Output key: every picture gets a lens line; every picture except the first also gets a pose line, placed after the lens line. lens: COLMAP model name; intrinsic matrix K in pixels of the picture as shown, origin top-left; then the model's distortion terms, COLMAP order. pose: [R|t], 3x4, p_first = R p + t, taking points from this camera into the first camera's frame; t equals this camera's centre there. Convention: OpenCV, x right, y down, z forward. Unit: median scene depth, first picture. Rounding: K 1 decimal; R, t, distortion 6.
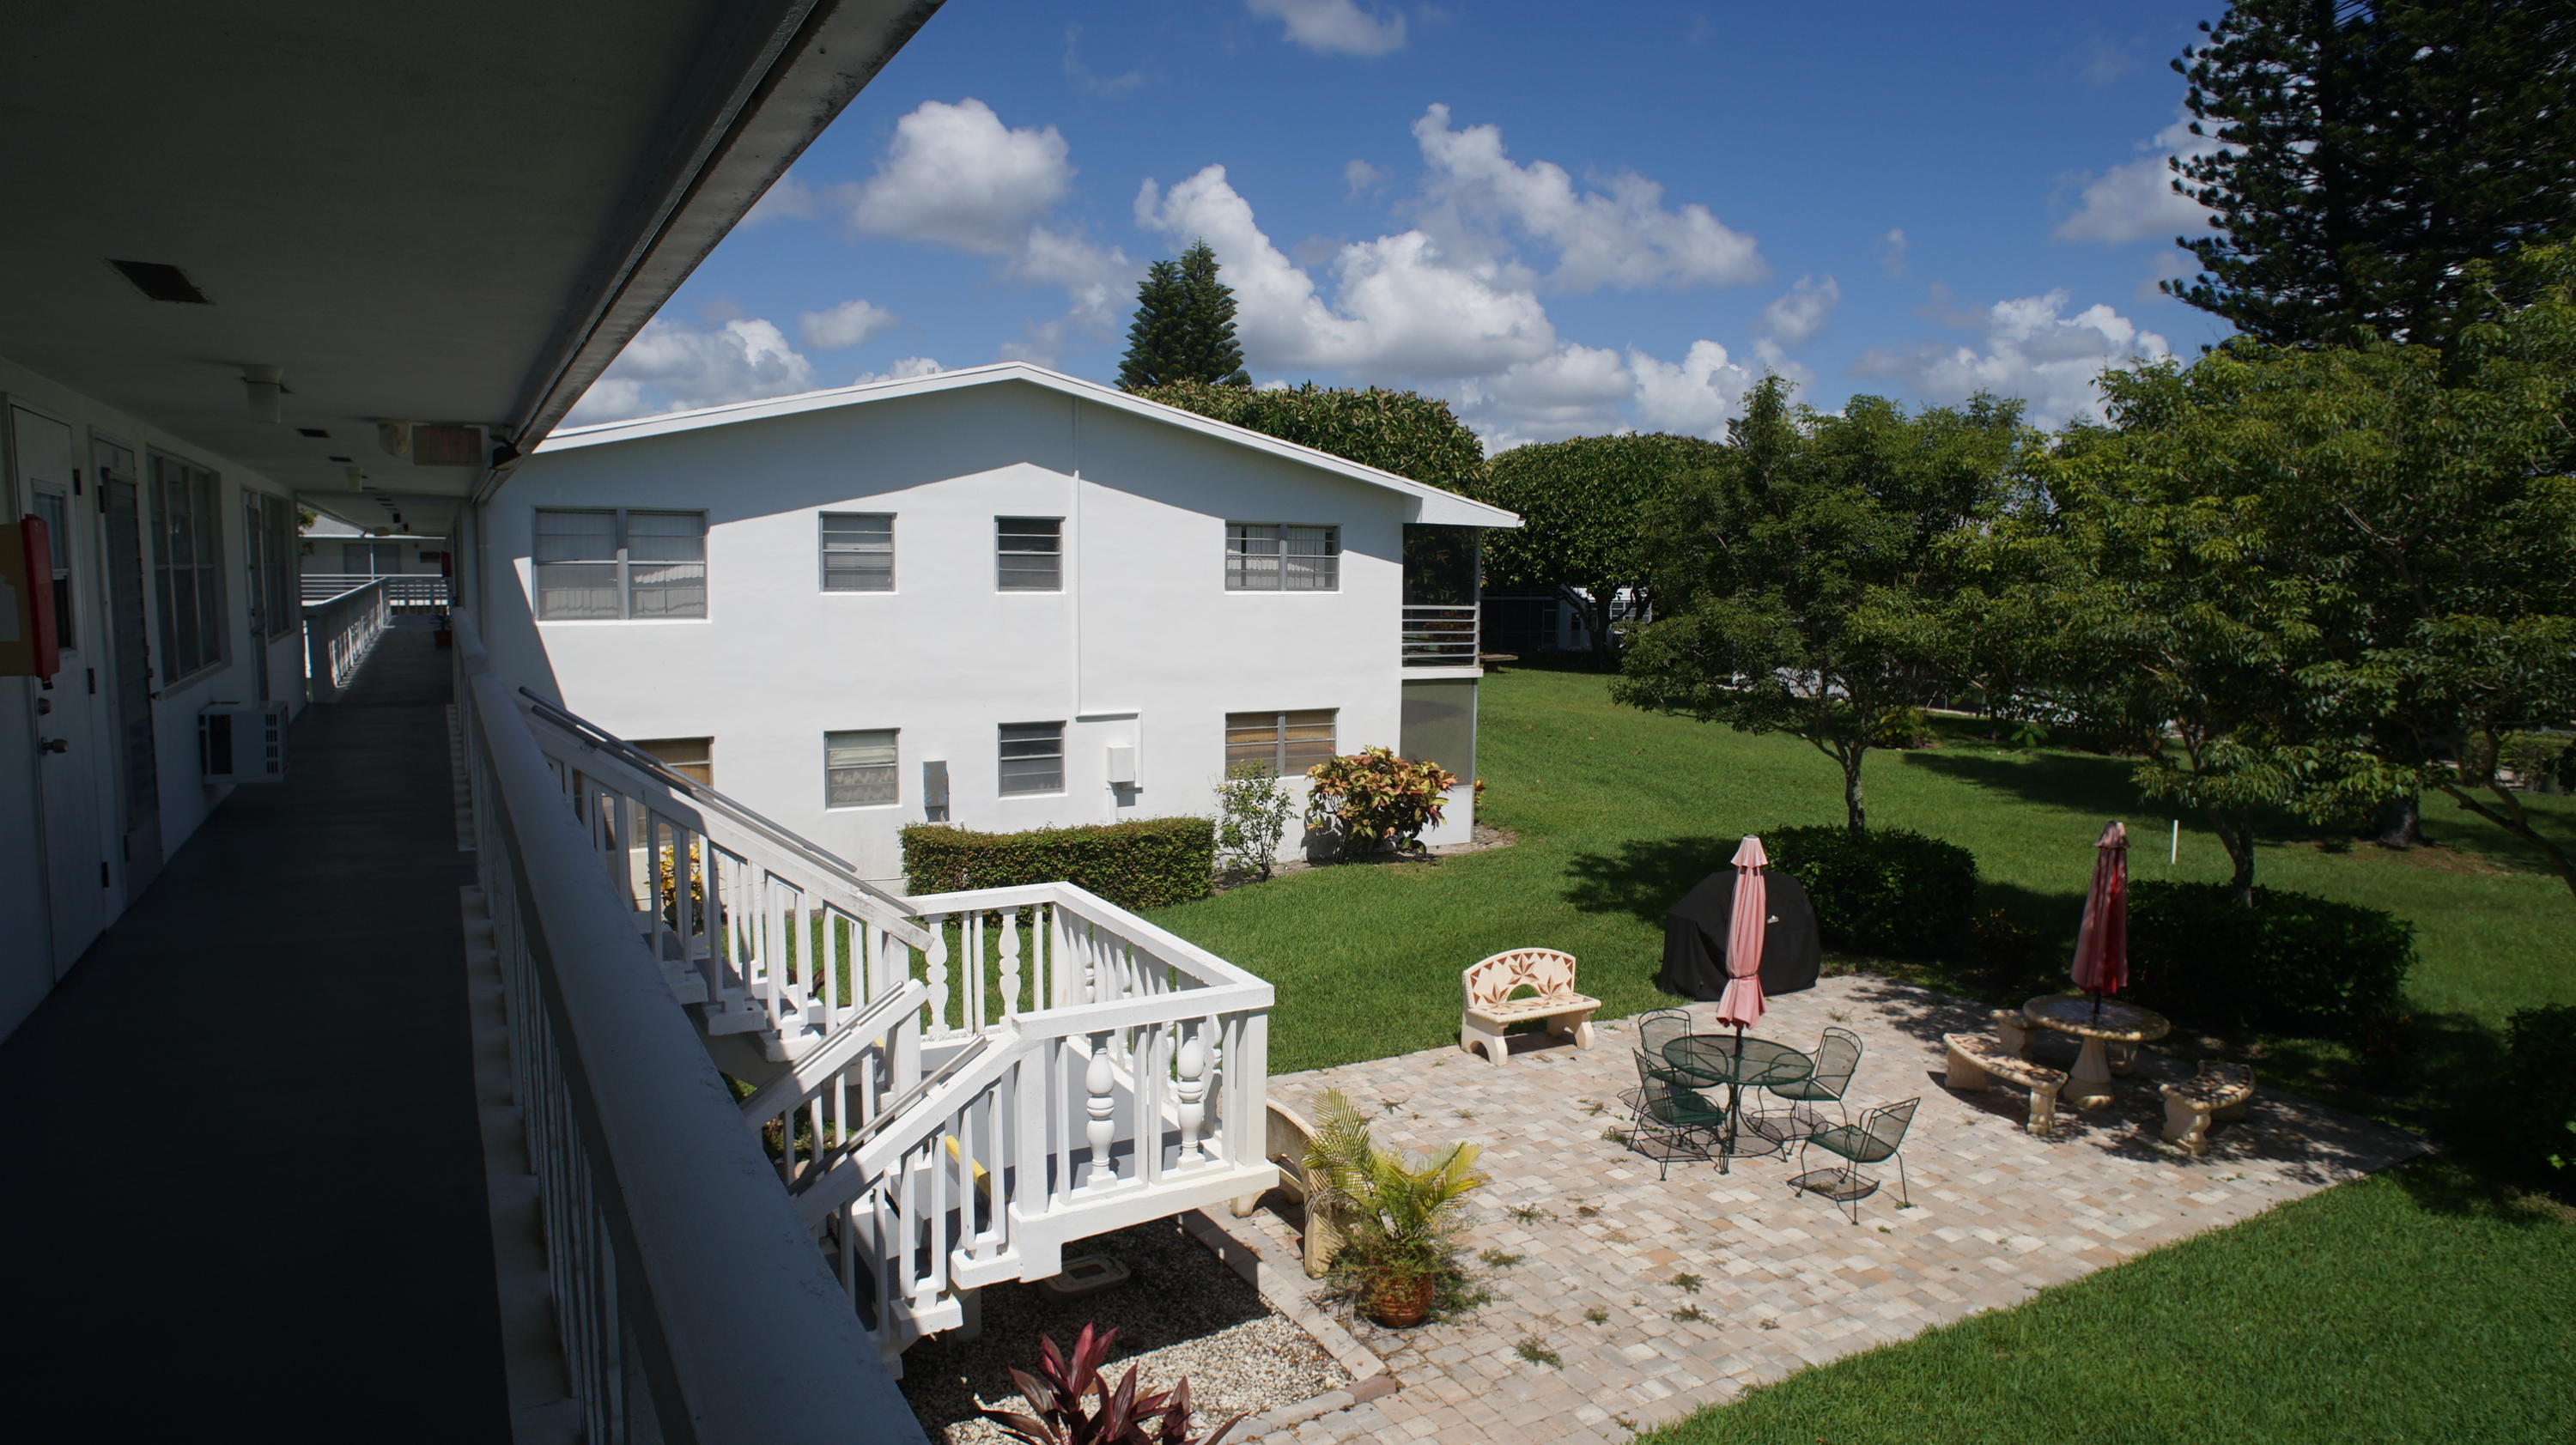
lens RADIAL K [[1484.5, 0, 1282.0], [0, 1484.5, 731.4], [0, 0, 1]] dist [-0.098942, 0.069070]
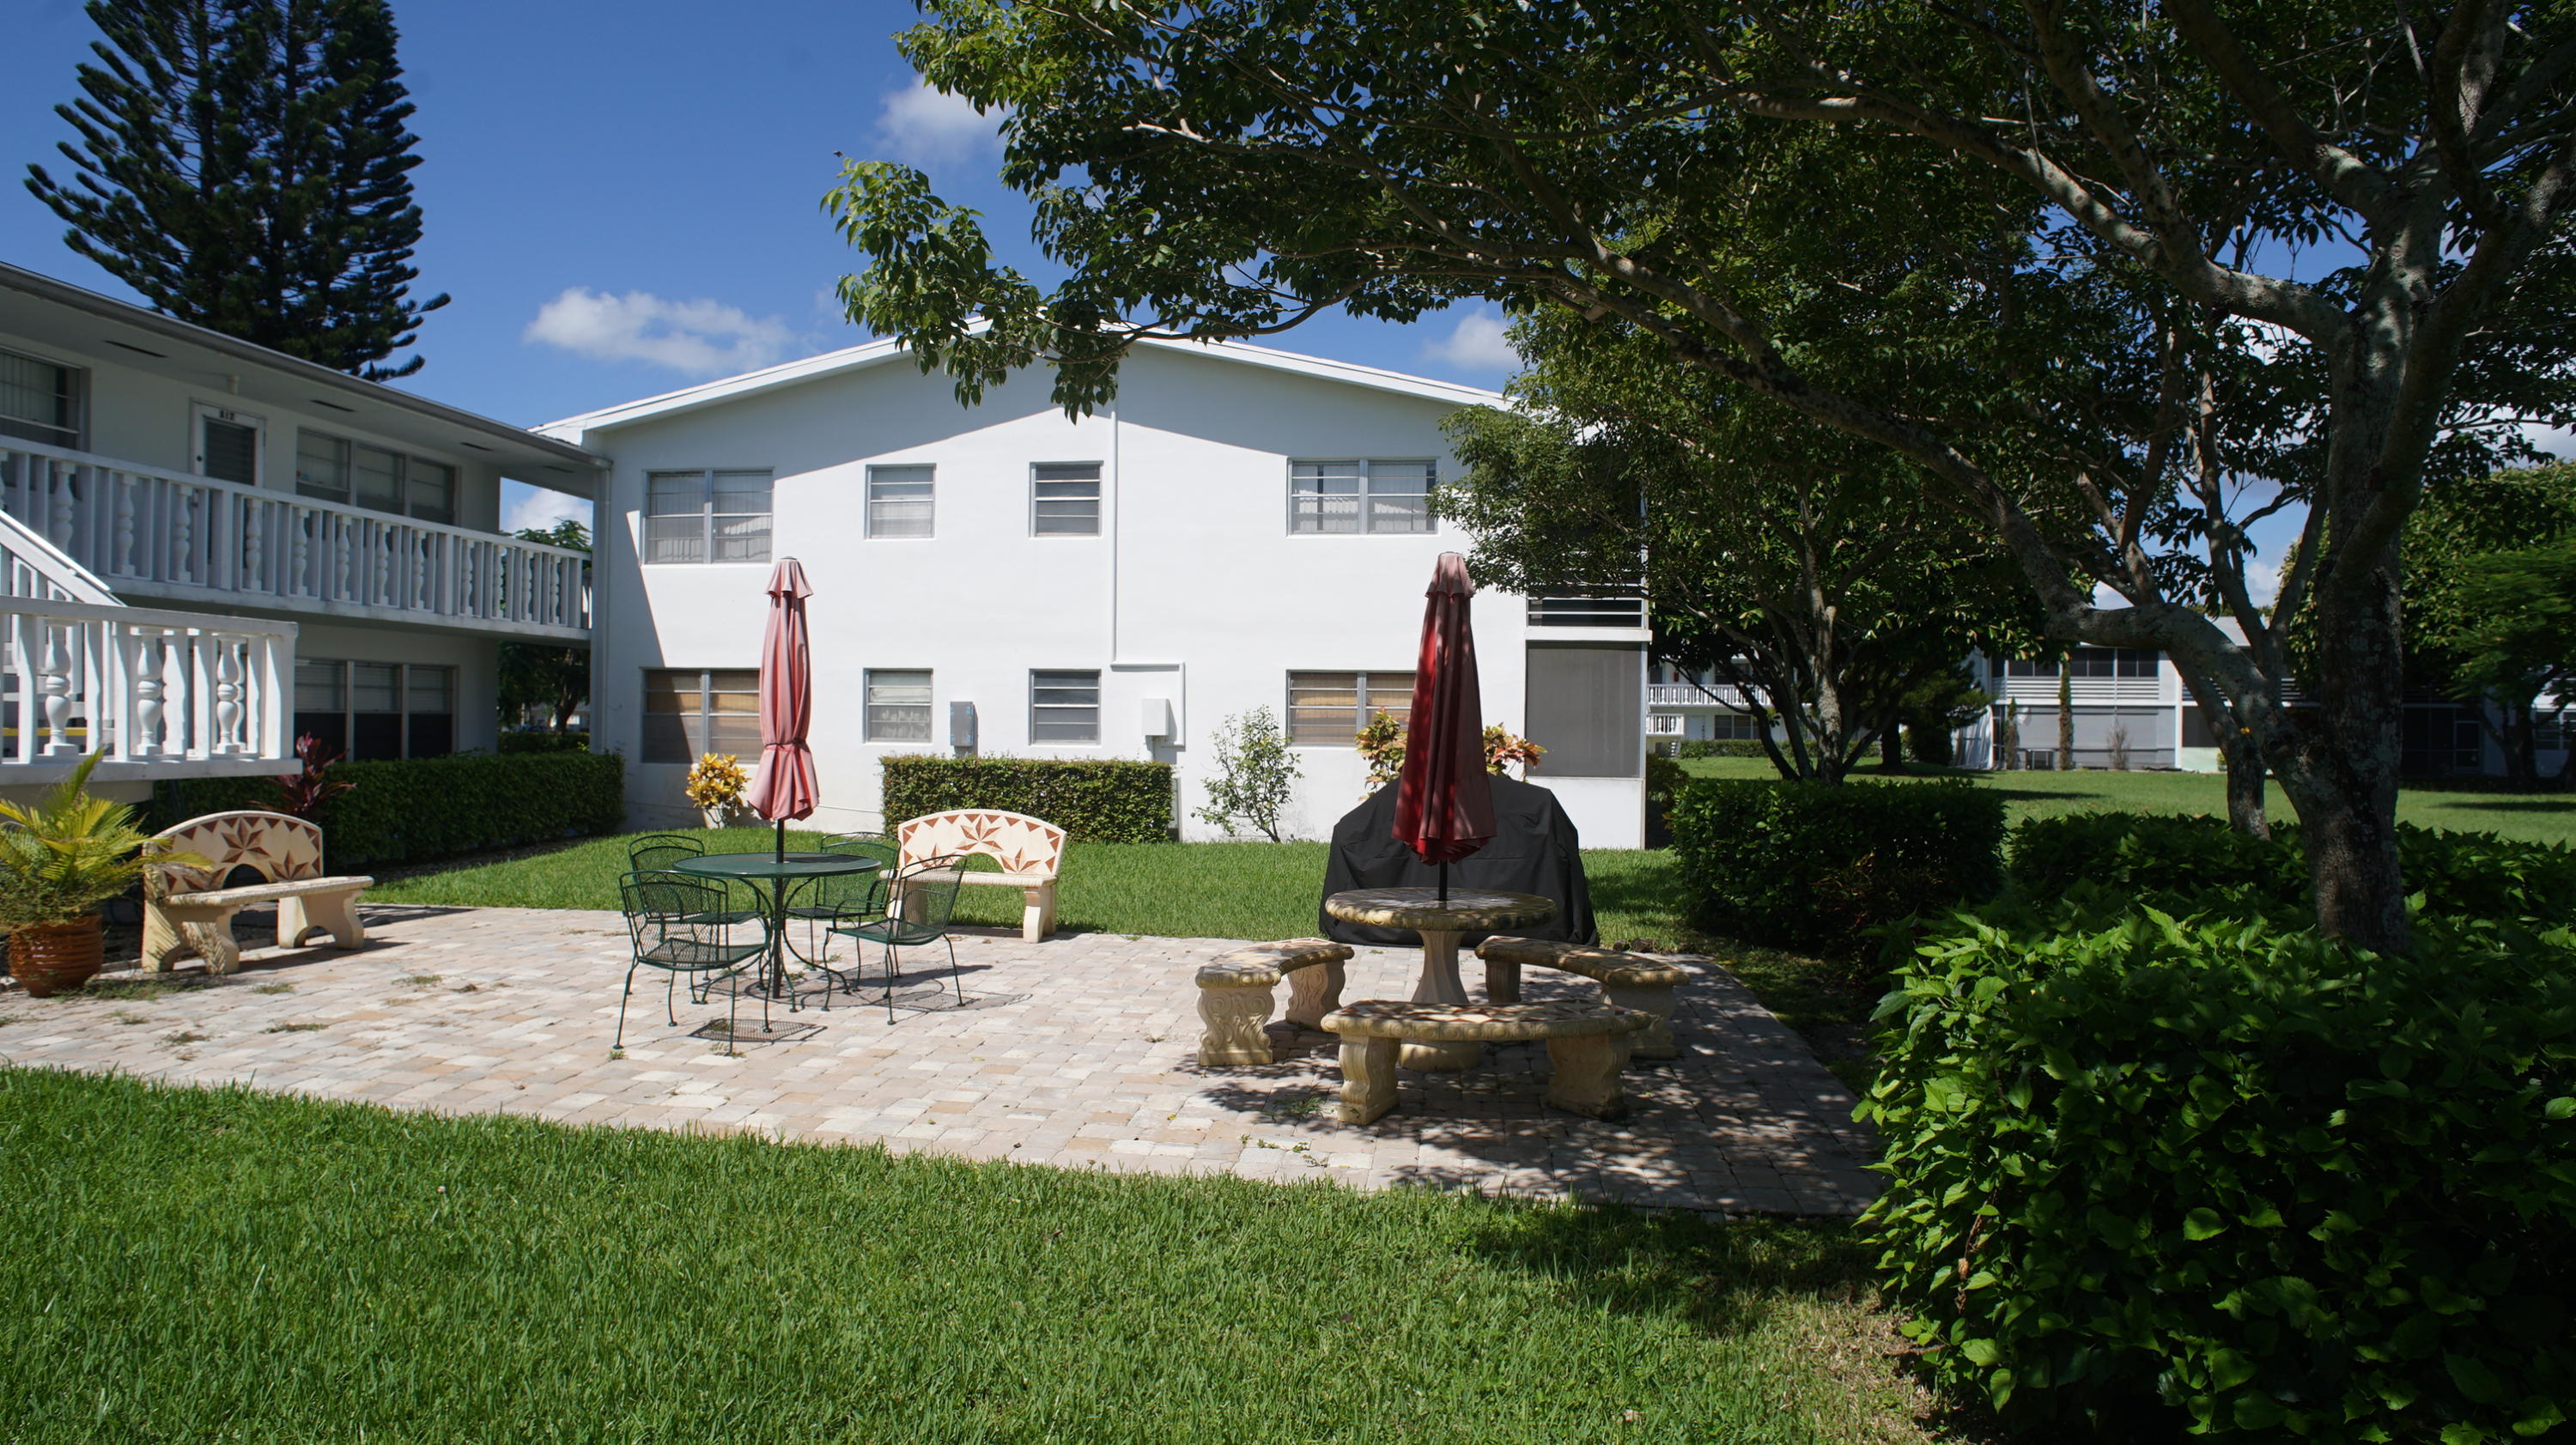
lens RADIAL K [[1484.5, 0, 1282.0], [0, 1484.5, 731.4], [0, 0, 1]] dist [-0.098942, 0.069070]
pose [[0.804276, -0.001456, -0.594254, 0.537104], [-0.066305, 0.993533, -0.092172, 0.117526], [0.590546, 0.113534, 0.798978, 0.312503]]
